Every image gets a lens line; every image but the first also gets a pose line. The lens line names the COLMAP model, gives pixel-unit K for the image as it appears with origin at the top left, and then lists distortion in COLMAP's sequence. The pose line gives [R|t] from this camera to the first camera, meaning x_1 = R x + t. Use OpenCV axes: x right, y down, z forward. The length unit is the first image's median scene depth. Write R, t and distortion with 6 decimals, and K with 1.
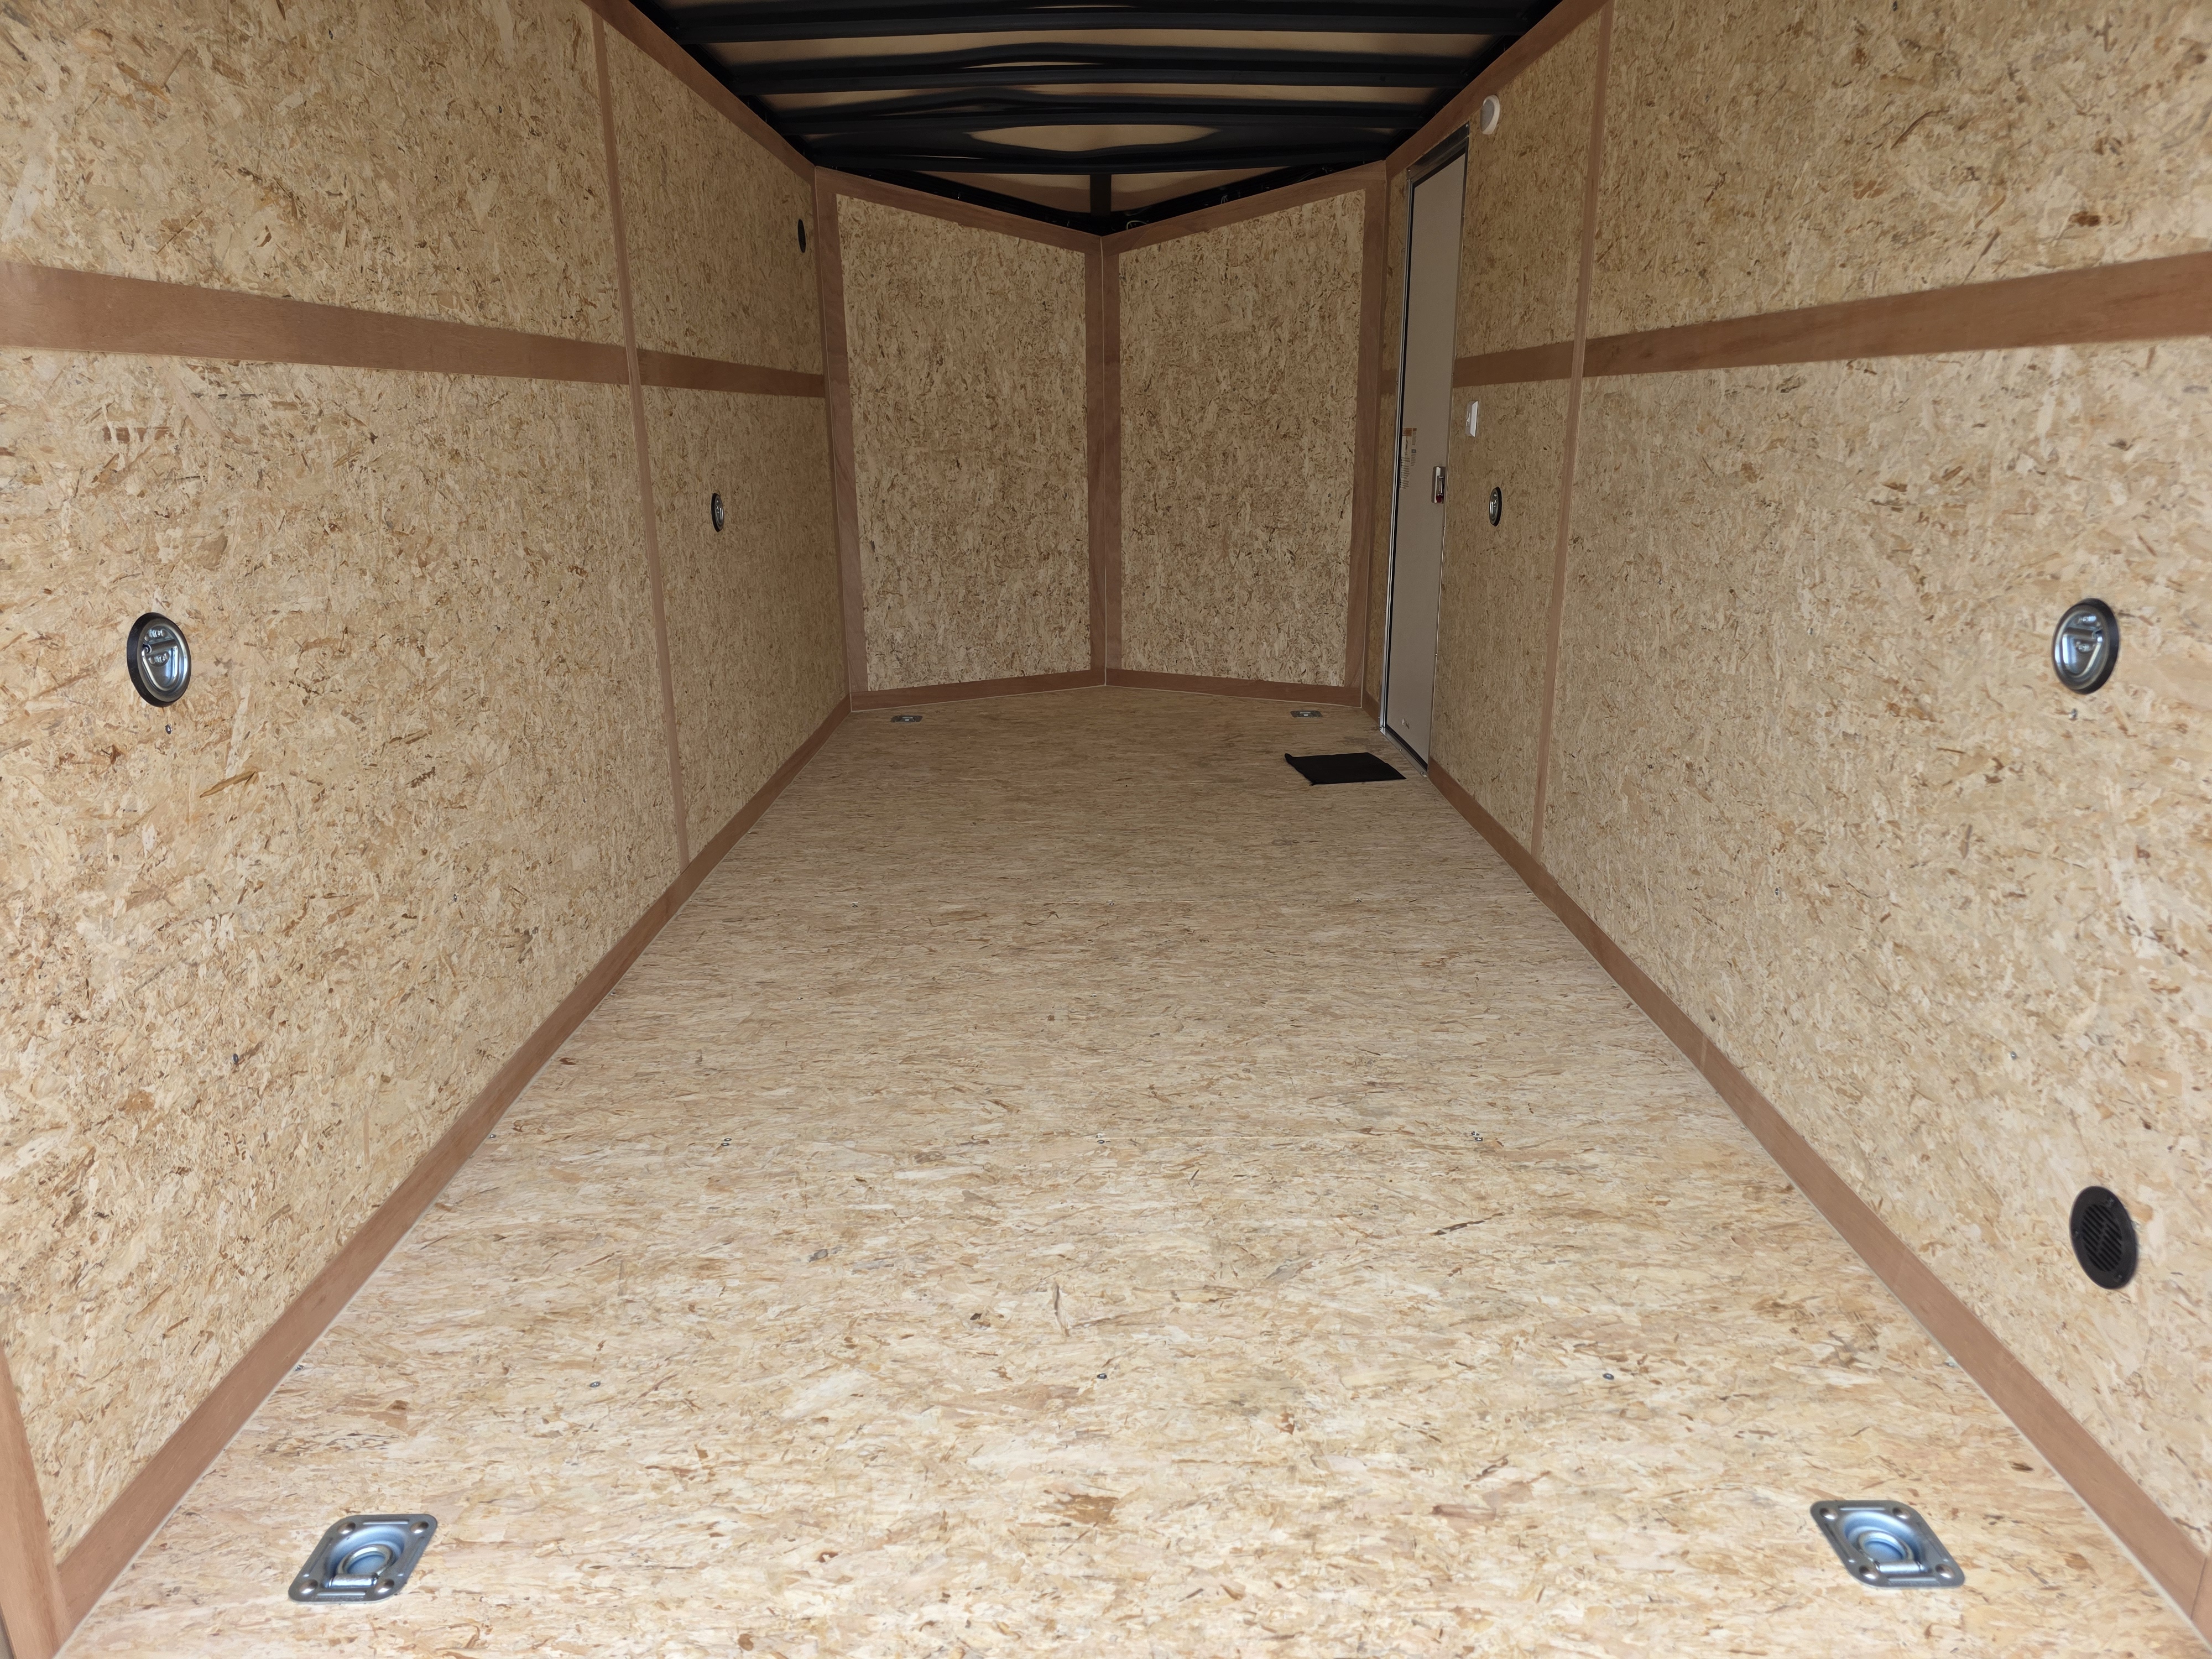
lens RADIAL K [[1573.0, 0, 1133.4], [0, 1573.0, 922.8], [0, 0, 1]] dist [0.097734, -0.126745]
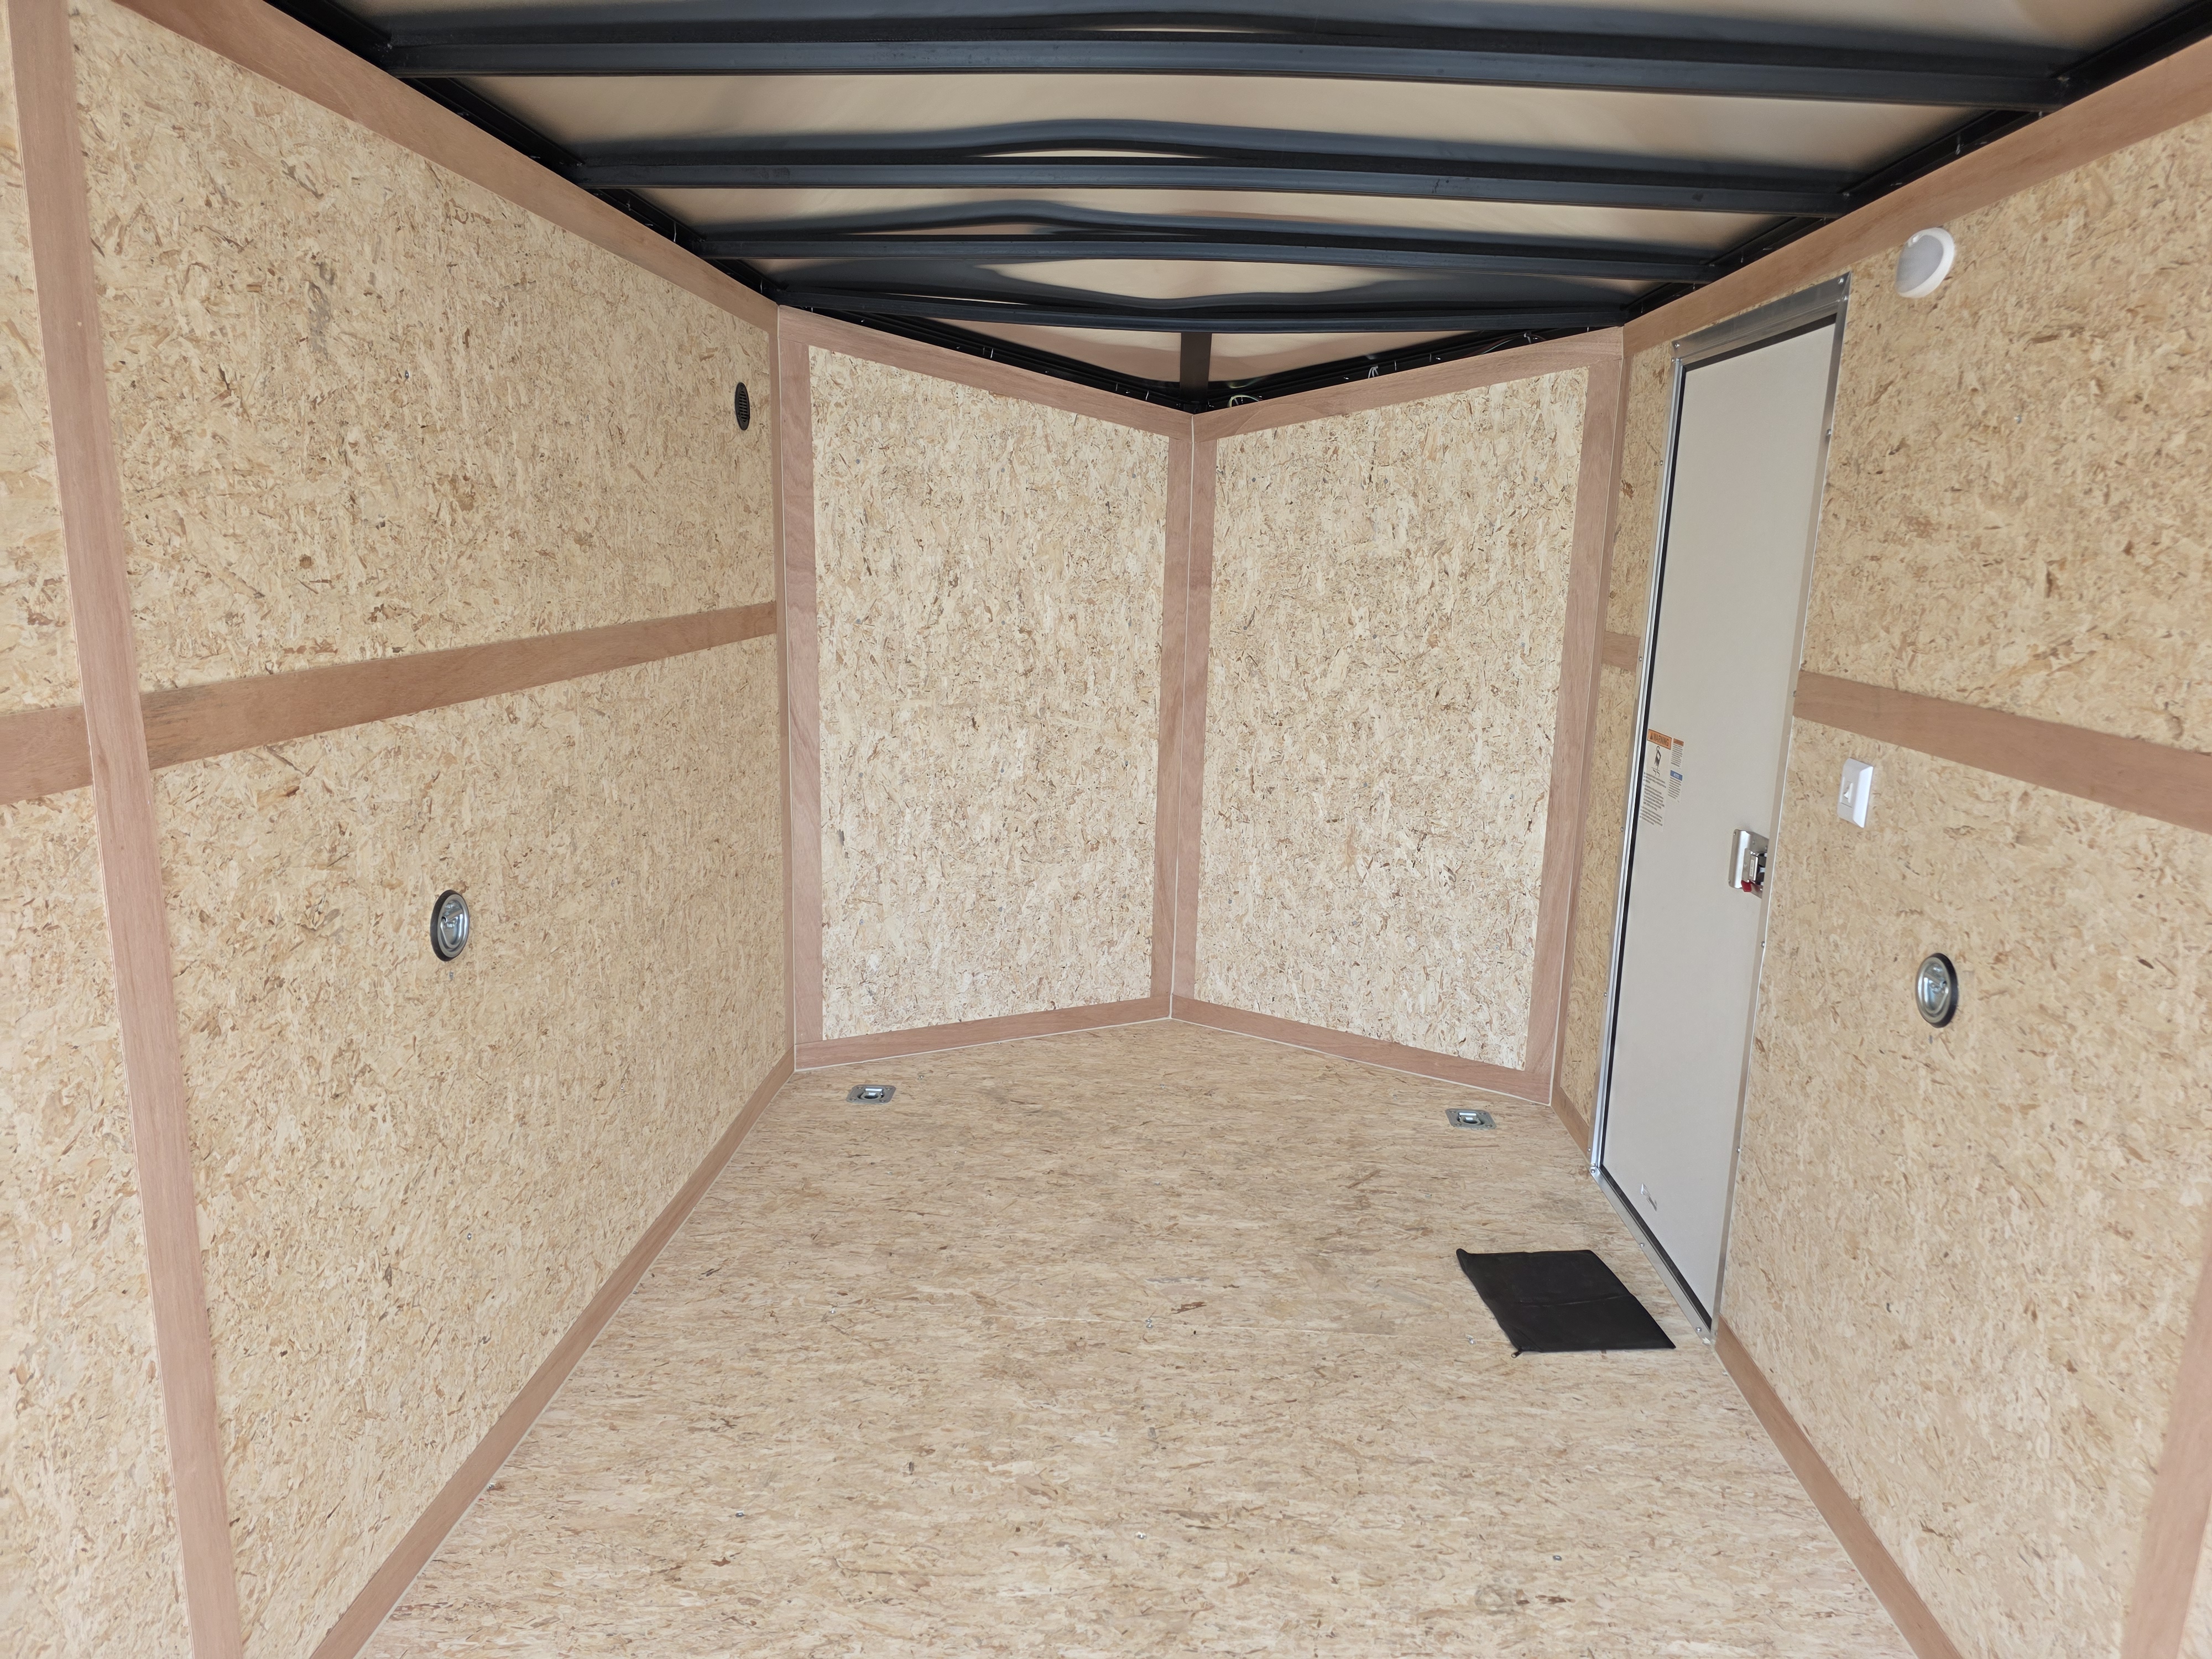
lens RADIAL K [[1522.3, 0, 1161.2], [0, 1522.3, 883.4], [0, 0, 1]] dist [0.161616, -0.288466]
pose [[0.998707, 0.044754, -0.024125, -0.008907], [-0.046650, 0.995305, -0.084798, -0.170619], [0.020216, 0.085814, 0.996106, 0.347327]]
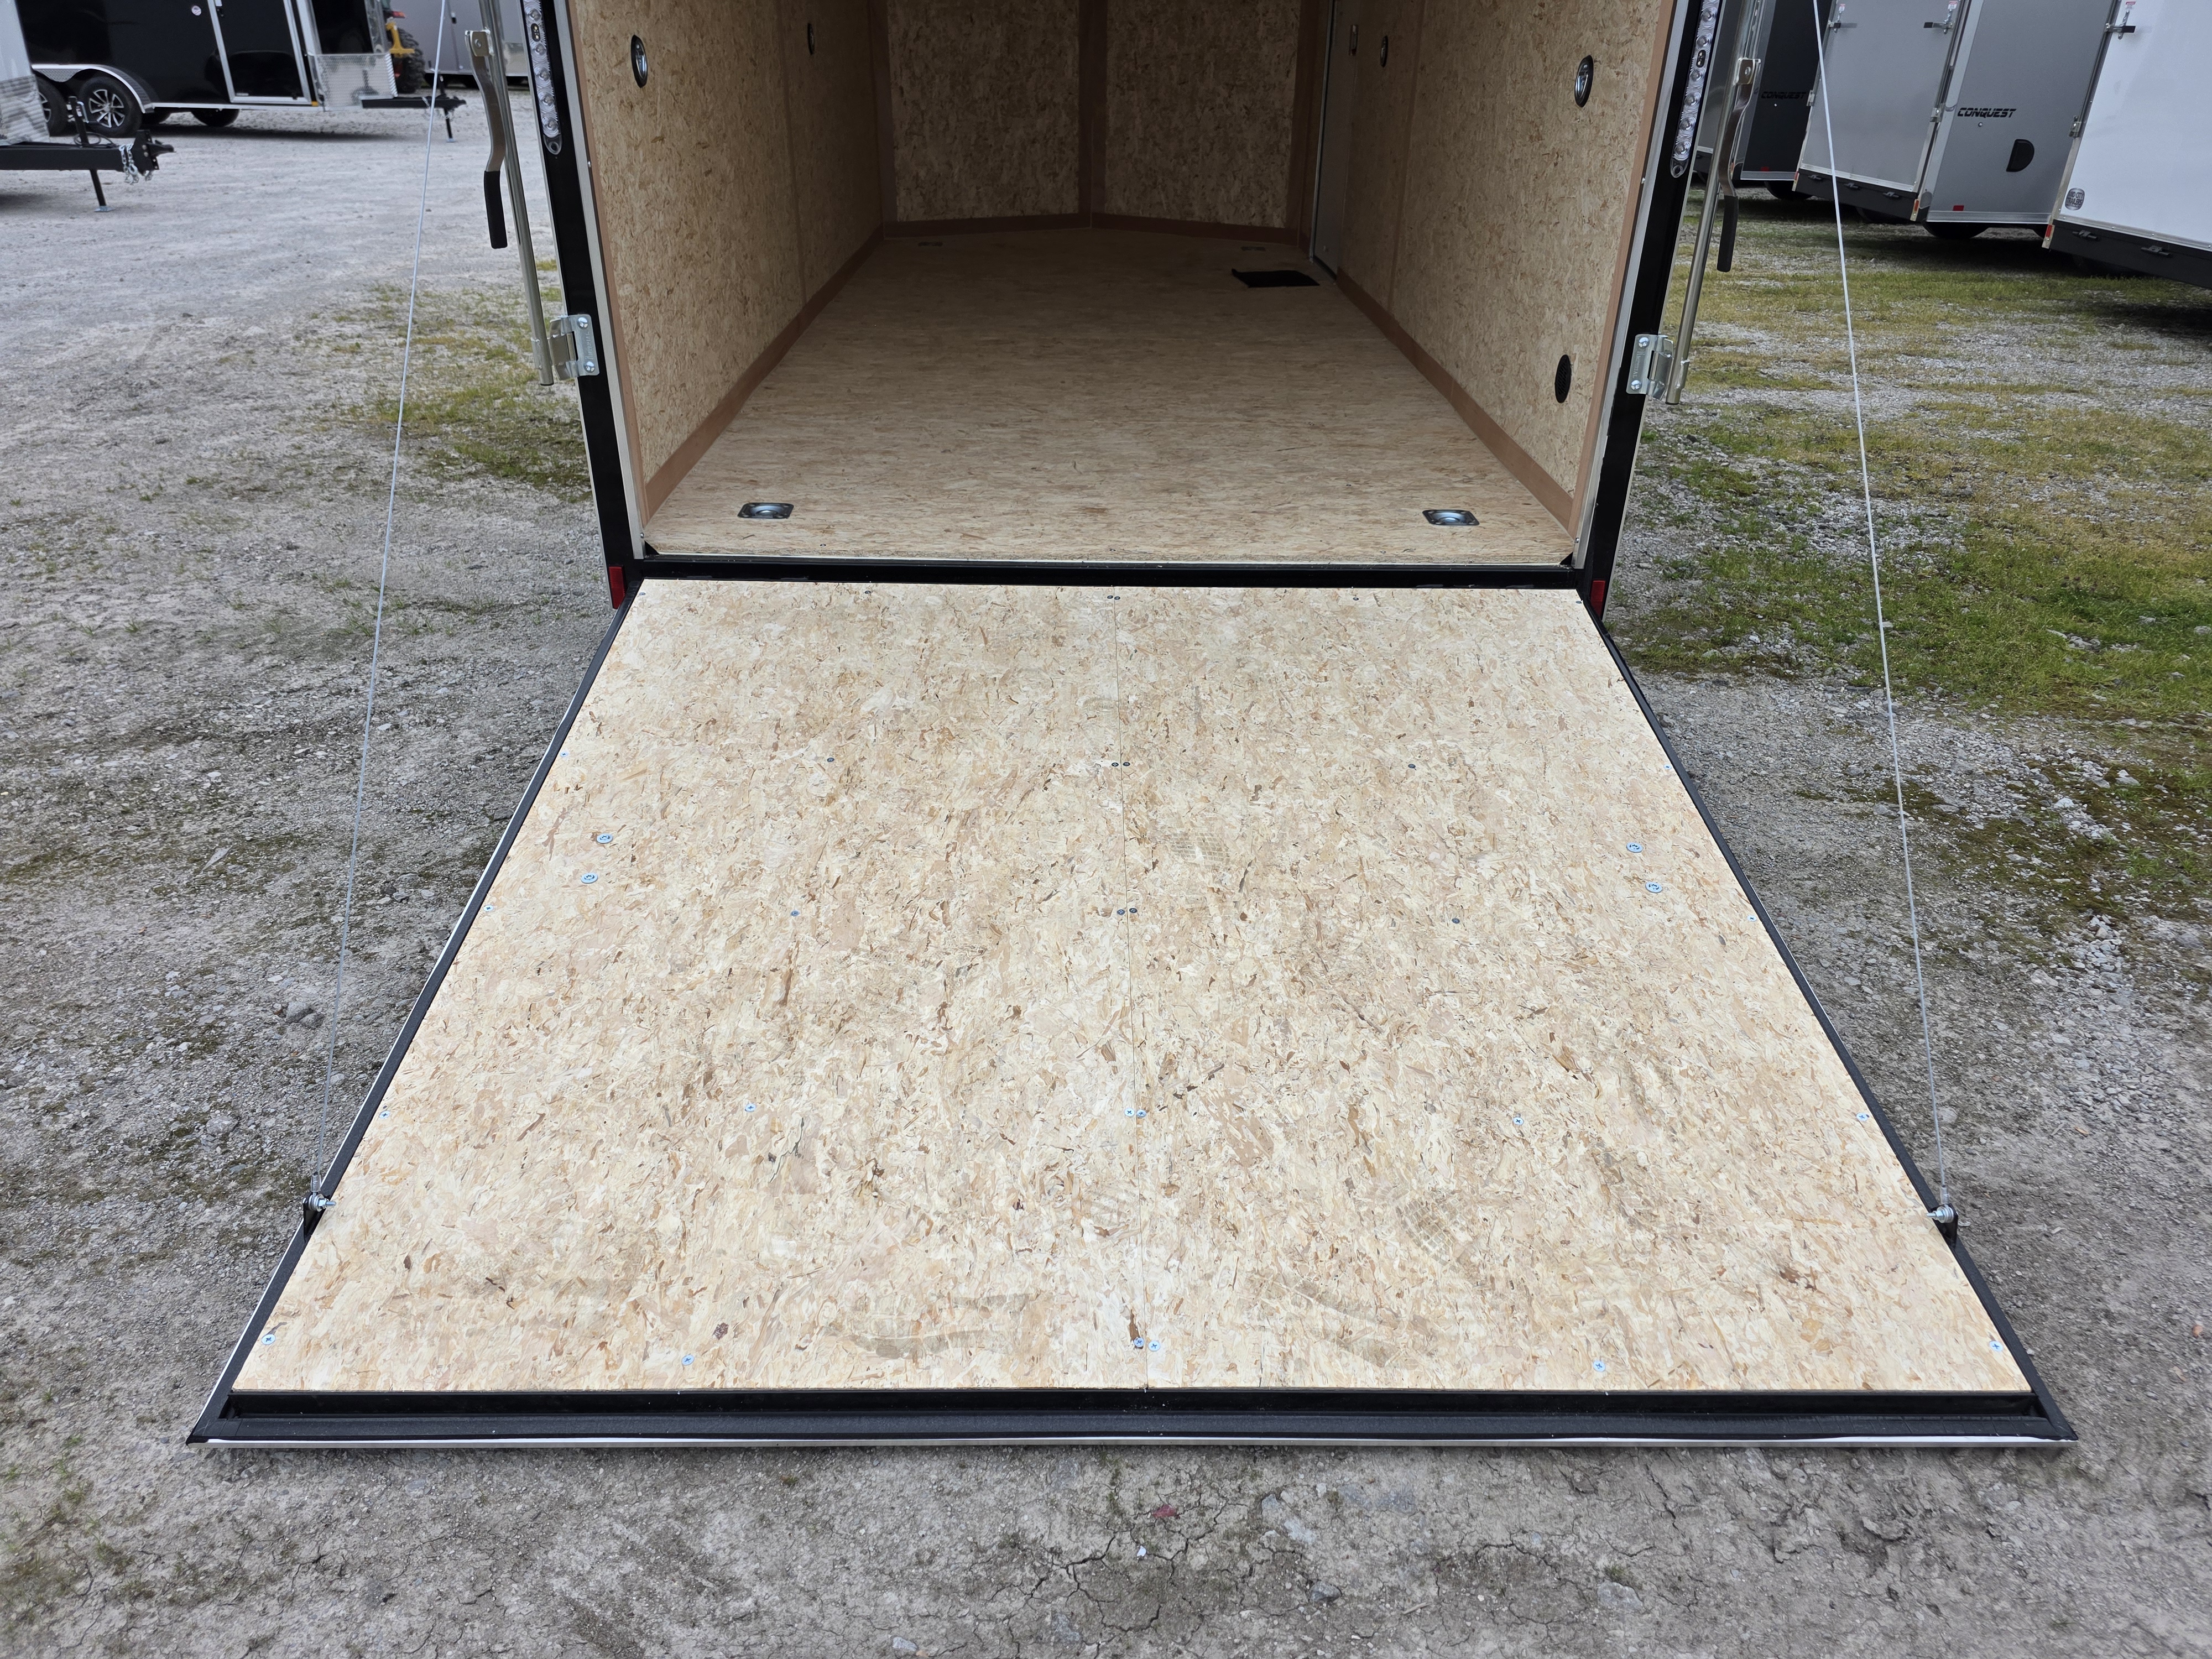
lens RADIAL K [[1573.0, 0, 1133.4], [0, 1573.0, 922.8], [0, 0, 1]] dist [0.097734, -0.126745]
pose [[0.999556, 0.018579, 0.023276, -0.004037], [-0.022982, 0.978260, 0.206104, 0.130534], [-0.018941, -0.206547, 0.978253, -0.338602]]
